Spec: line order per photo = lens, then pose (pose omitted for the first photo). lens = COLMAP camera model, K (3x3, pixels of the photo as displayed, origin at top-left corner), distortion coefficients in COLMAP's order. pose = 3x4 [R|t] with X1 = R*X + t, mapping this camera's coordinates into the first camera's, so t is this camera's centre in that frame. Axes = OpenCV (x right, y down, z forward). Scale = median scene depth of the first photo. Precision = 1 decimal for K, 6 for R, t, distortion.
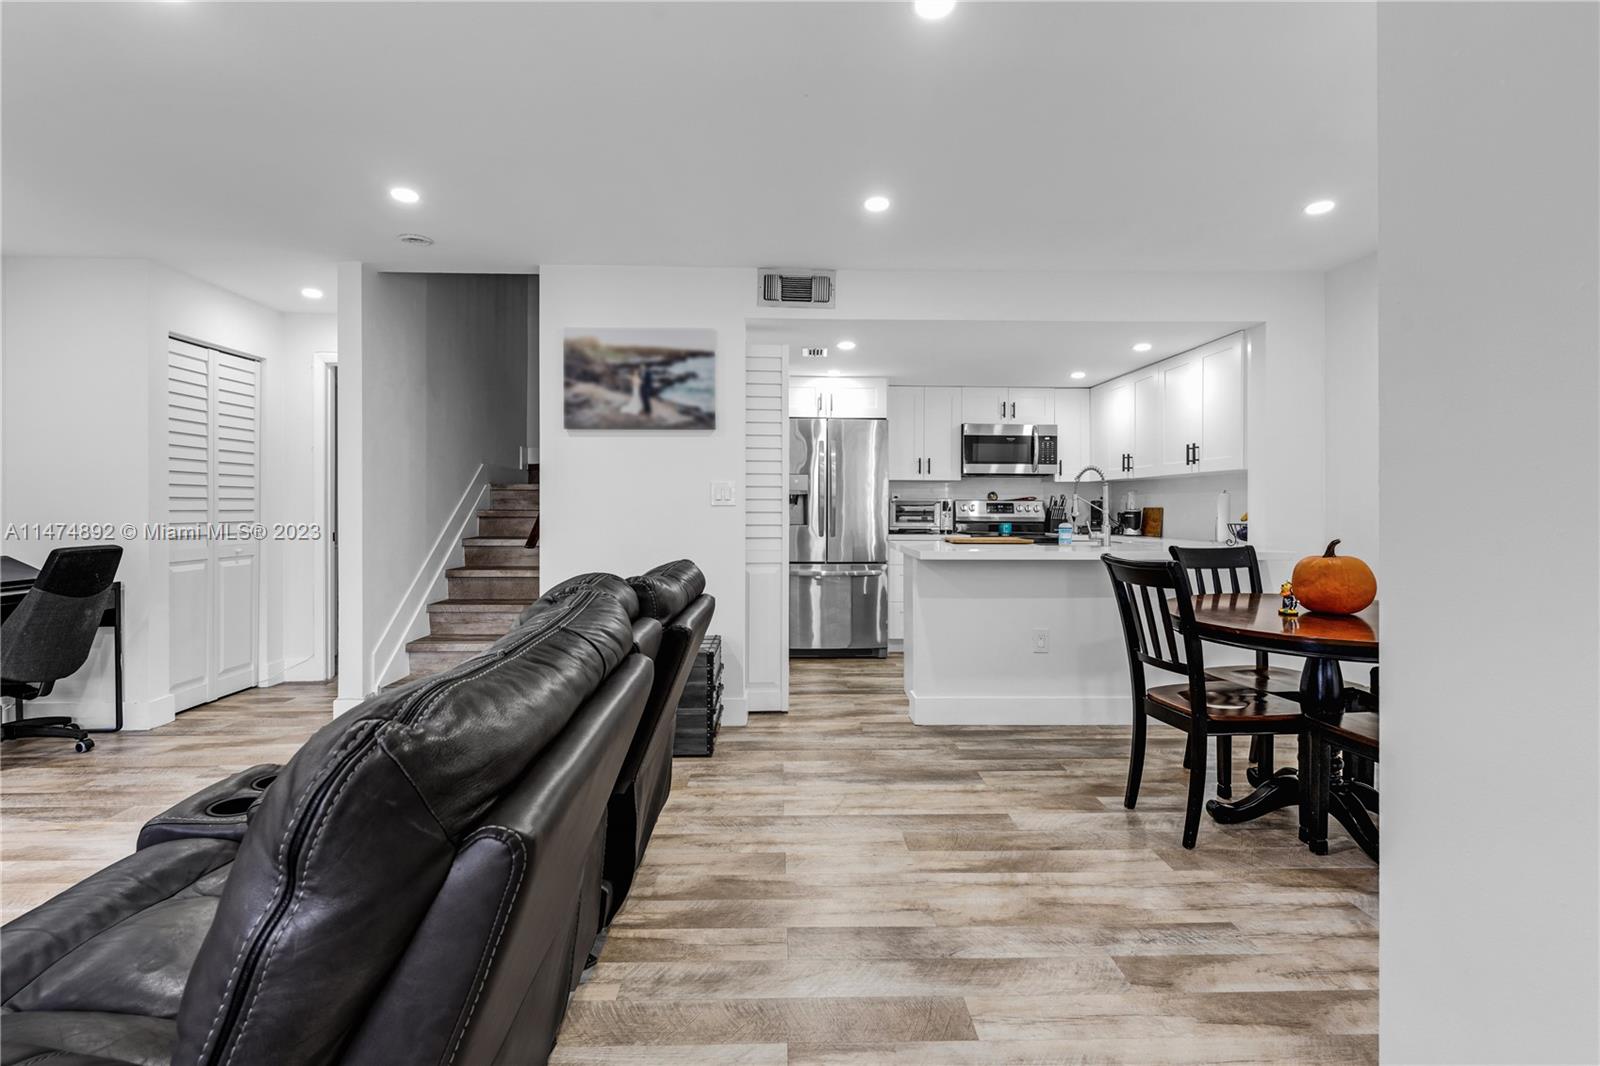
lens RADIAL K [[761.7, 0, 798.1], [0, 761.7, 506.5], [0, 0, 1]] dist [-0.000982, -0.000134]
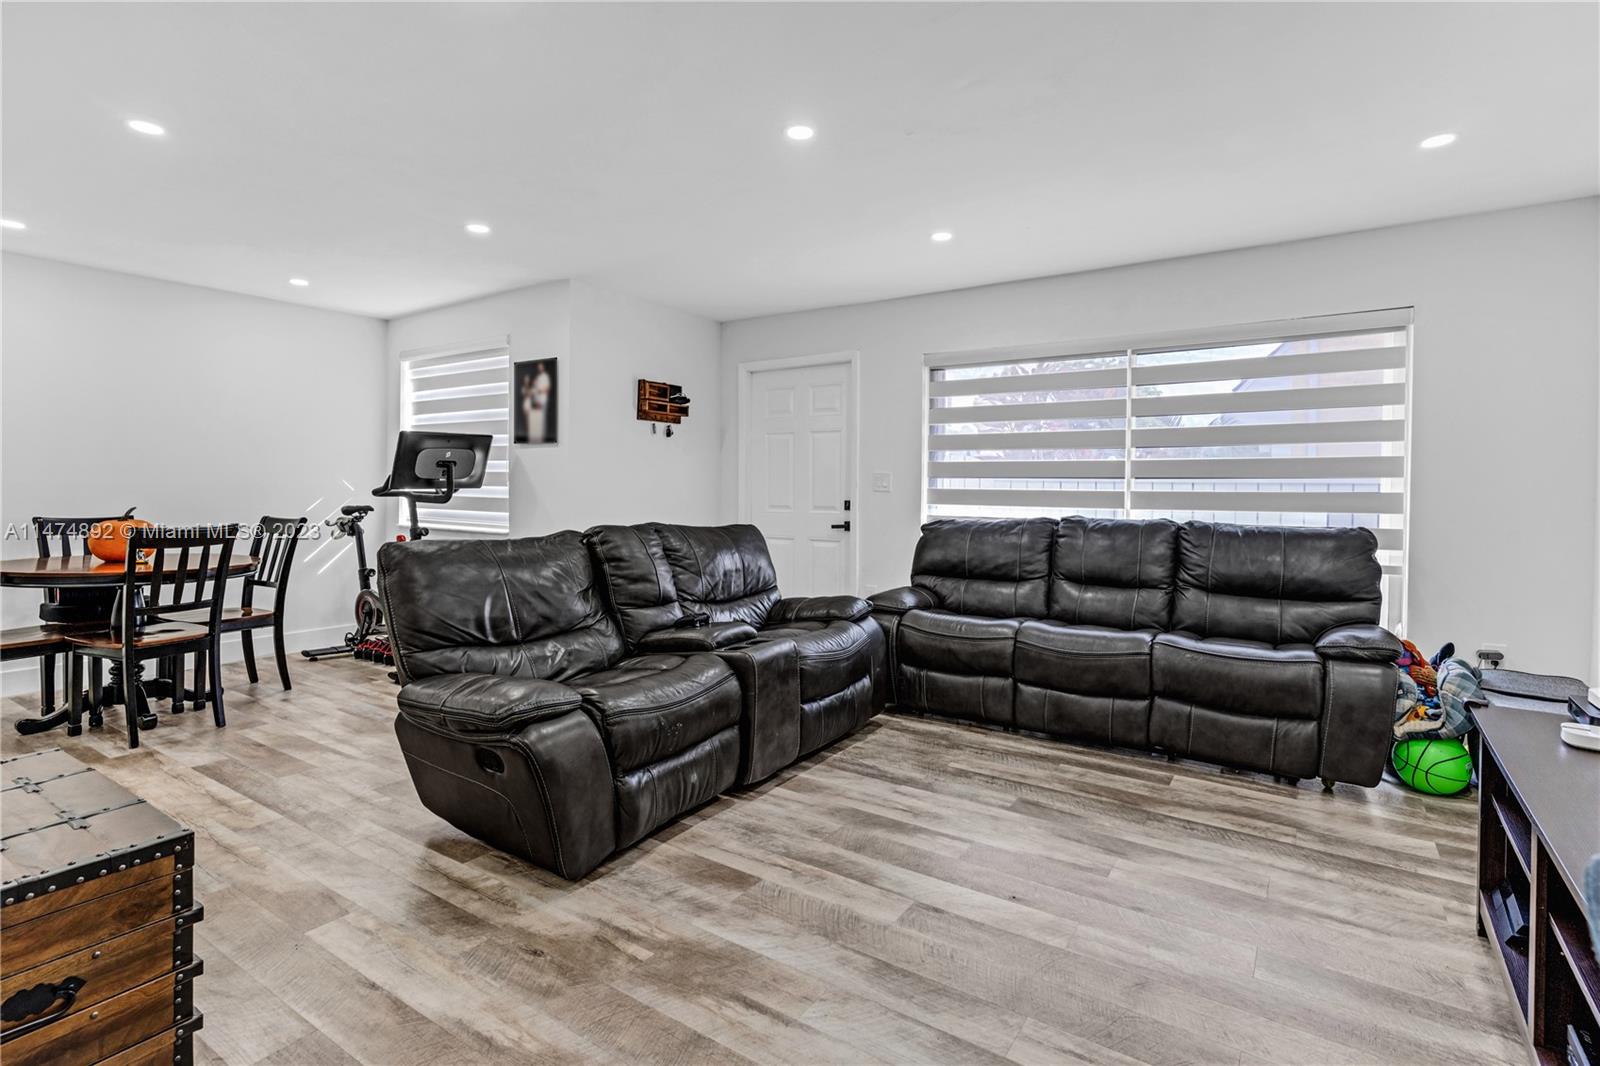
lens RADIAL K [[780.5, 0, 797.3], [0, 780.5, 493.0], [0, 0, 1]] dist [-0.001467, -0.000628]
pose [[-0.811141, -0.012398, 0.584719, -0.776100], [-0.006888, 0.999908, 0.011645, -0.006283], [-0.584810, 0.005418, -0.811152, 1.002592]]
